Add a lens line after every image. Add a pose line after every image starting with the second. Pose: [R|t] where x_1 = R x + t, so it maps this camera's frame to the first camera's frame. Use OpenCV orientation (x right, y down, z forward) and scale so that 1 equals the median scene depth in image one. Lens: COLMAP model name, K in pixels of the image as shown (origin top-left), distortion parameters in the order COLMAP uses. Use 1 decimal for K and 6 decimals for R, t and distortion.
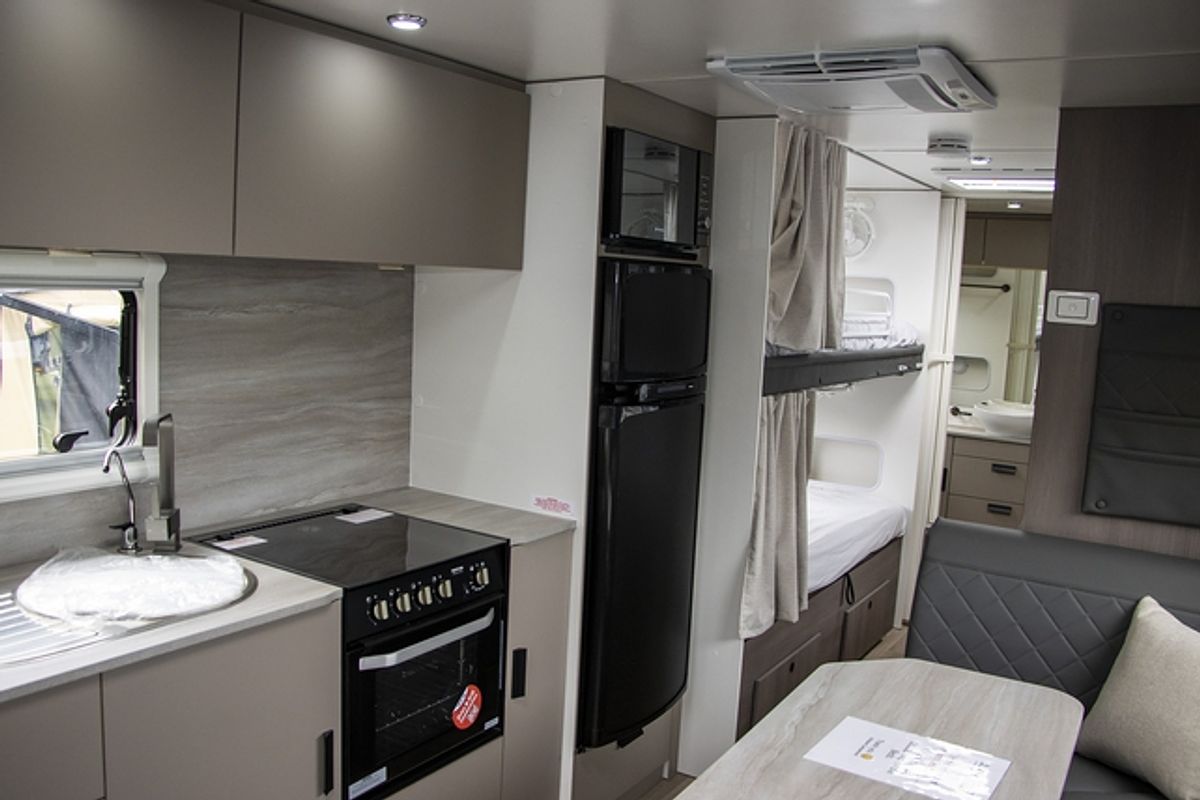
lens RADIAL K [[993.9, 0, 595.1], [0, 993.9, 407.4], [0, 0, 1]] dist [-0.141099, 0.054694]
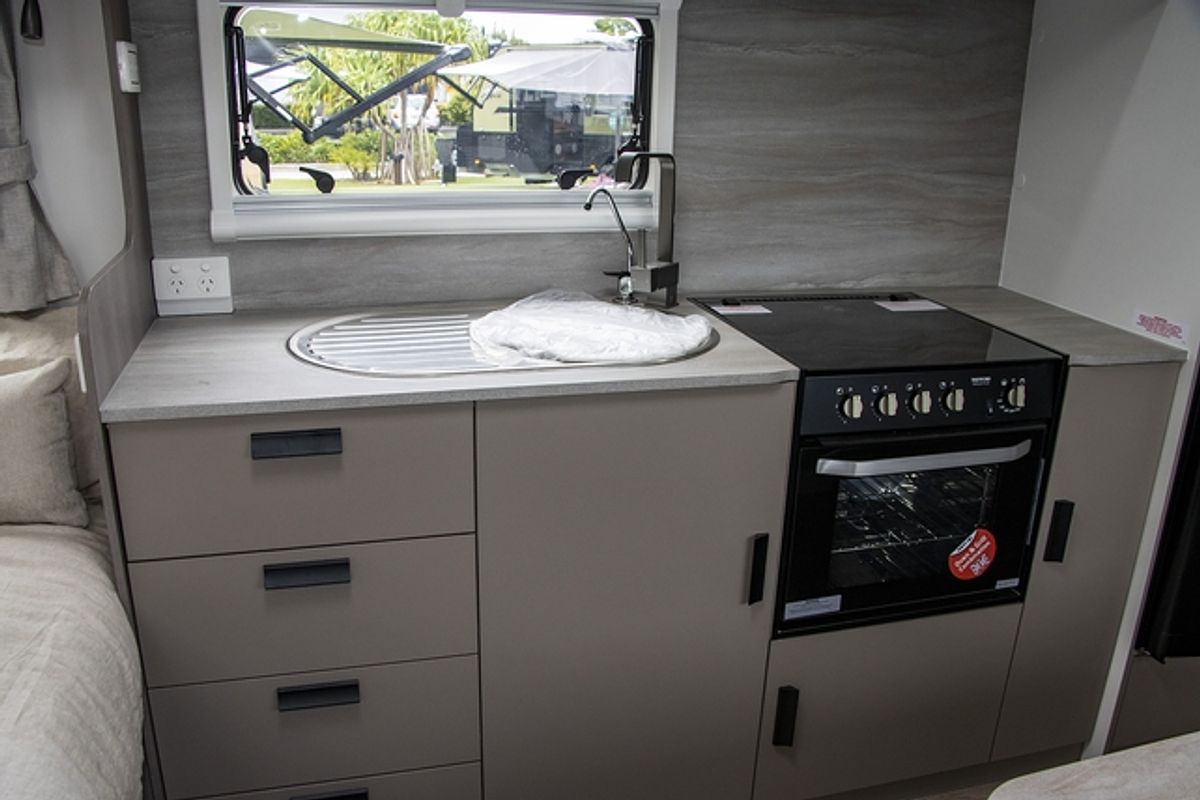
lens RADIAL K [[993.9, 0, 601.6], [0, 993.9, 392.7], [0, 0, 1]] dist [-0.141099, 0.054694]
pose [[0.751892, 0.176878, -0.635116, 0.121582], [-0.070264, 0.979351, 0.189563, 0.048817], [0.655531, -0.097905, 0.748795, 0.224533]]
